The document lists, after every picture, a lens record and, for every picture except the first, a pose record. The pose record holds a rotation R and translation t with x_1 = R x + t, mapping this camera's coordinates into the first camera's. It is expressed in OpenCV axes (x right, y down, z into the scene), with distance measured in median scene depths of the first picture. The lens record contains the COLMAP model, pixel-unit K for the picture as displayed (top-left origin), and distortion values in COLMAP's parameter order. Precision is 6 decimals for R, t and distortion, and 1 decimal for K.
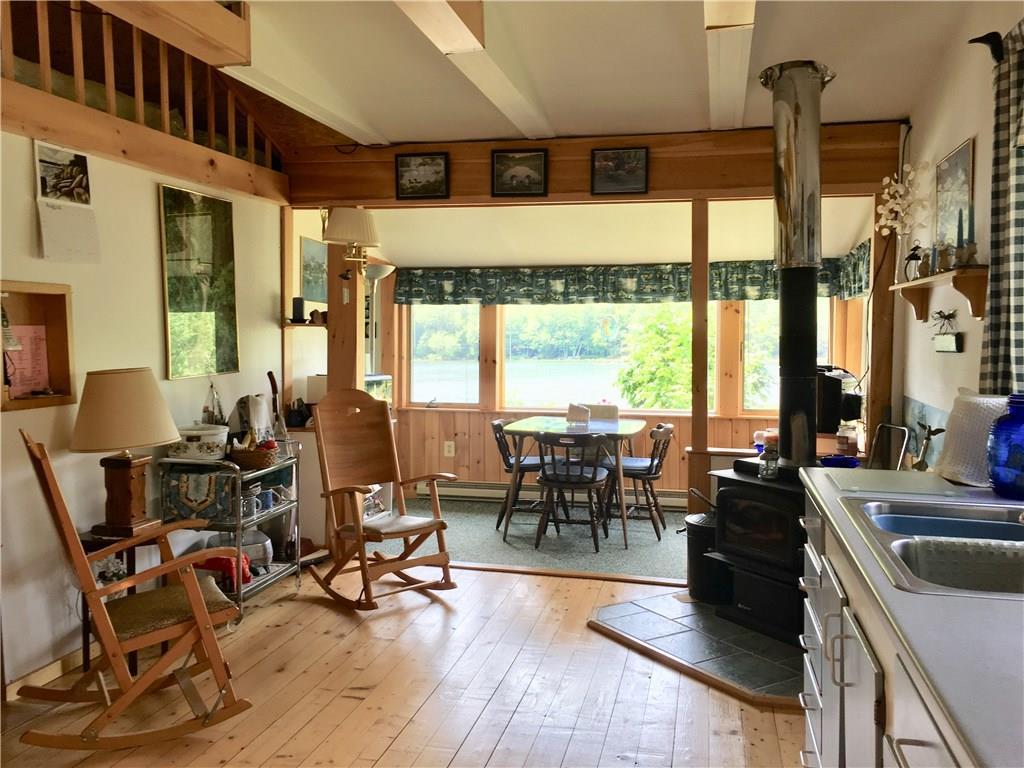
lens RADIAL K [[874.4, 0, 510.0], [0, 874.4, 384.2], [0, 0, 1]] dist [0.062449, -0.058085]
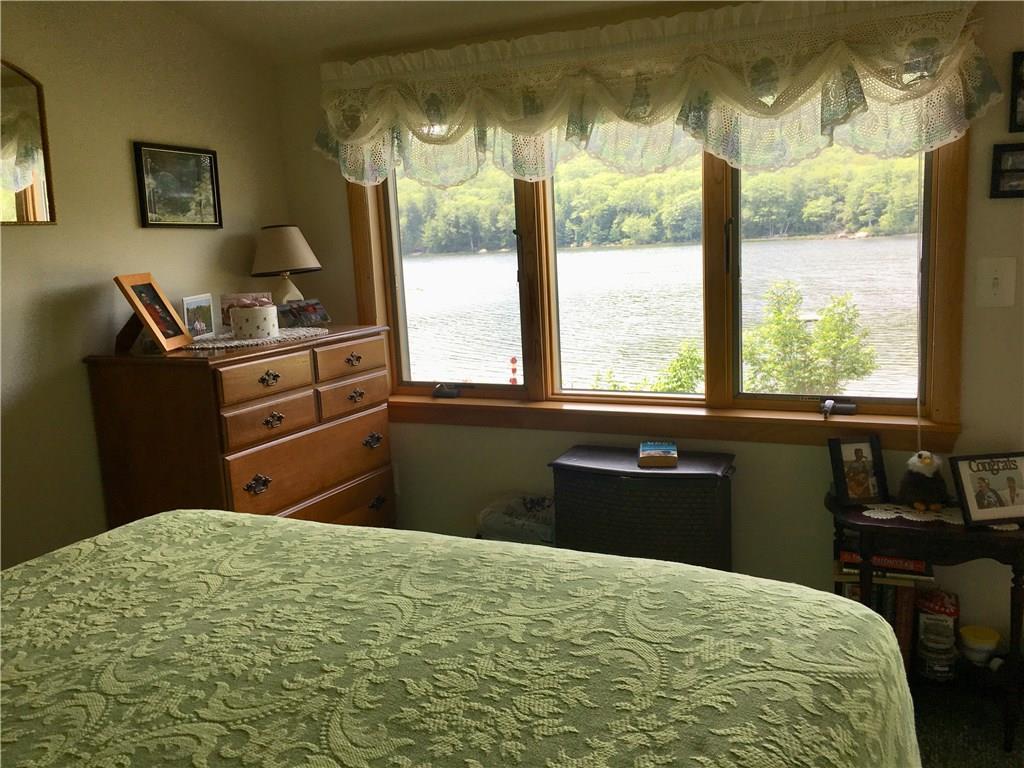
lens RADIAL K [[874.4, 0, 513.4], [0, 874.4, 388.1], [0, 0, 1]] dist [0.062449, -0.058085]
pose [[0.976164, -0.003308, -0.217009, -0.043785], [0.032289, 0.990970, 0.130138, -0.037015], [0.214618, -0.134043, 0.967456, 0.797050]]
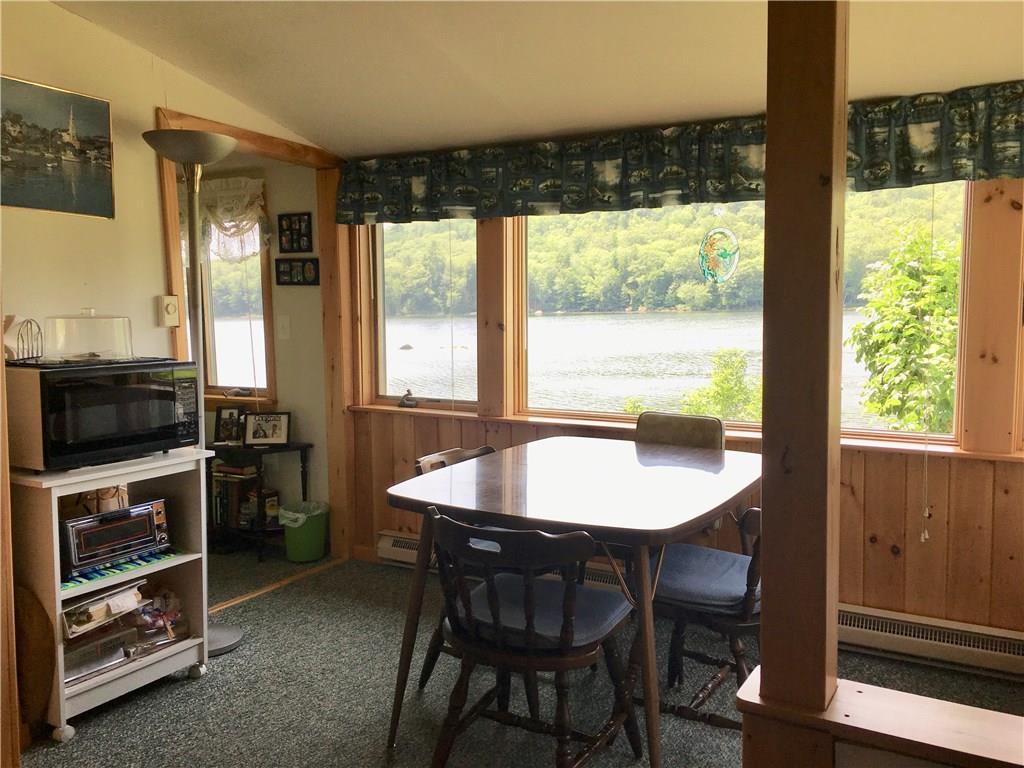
lens RADIAL K [[874.4, 0, 512.5], [0, 874.4, 380.6], [0, 0, 1]] dist [0.062449, -0.058085]
pose [[0.960071, 0.013441, -0.279432, 0.193202], [0.001045, 0.998666, 0.051625, -0.028583], [0.279753, -0.049856, 0.958777, 0.685162]]
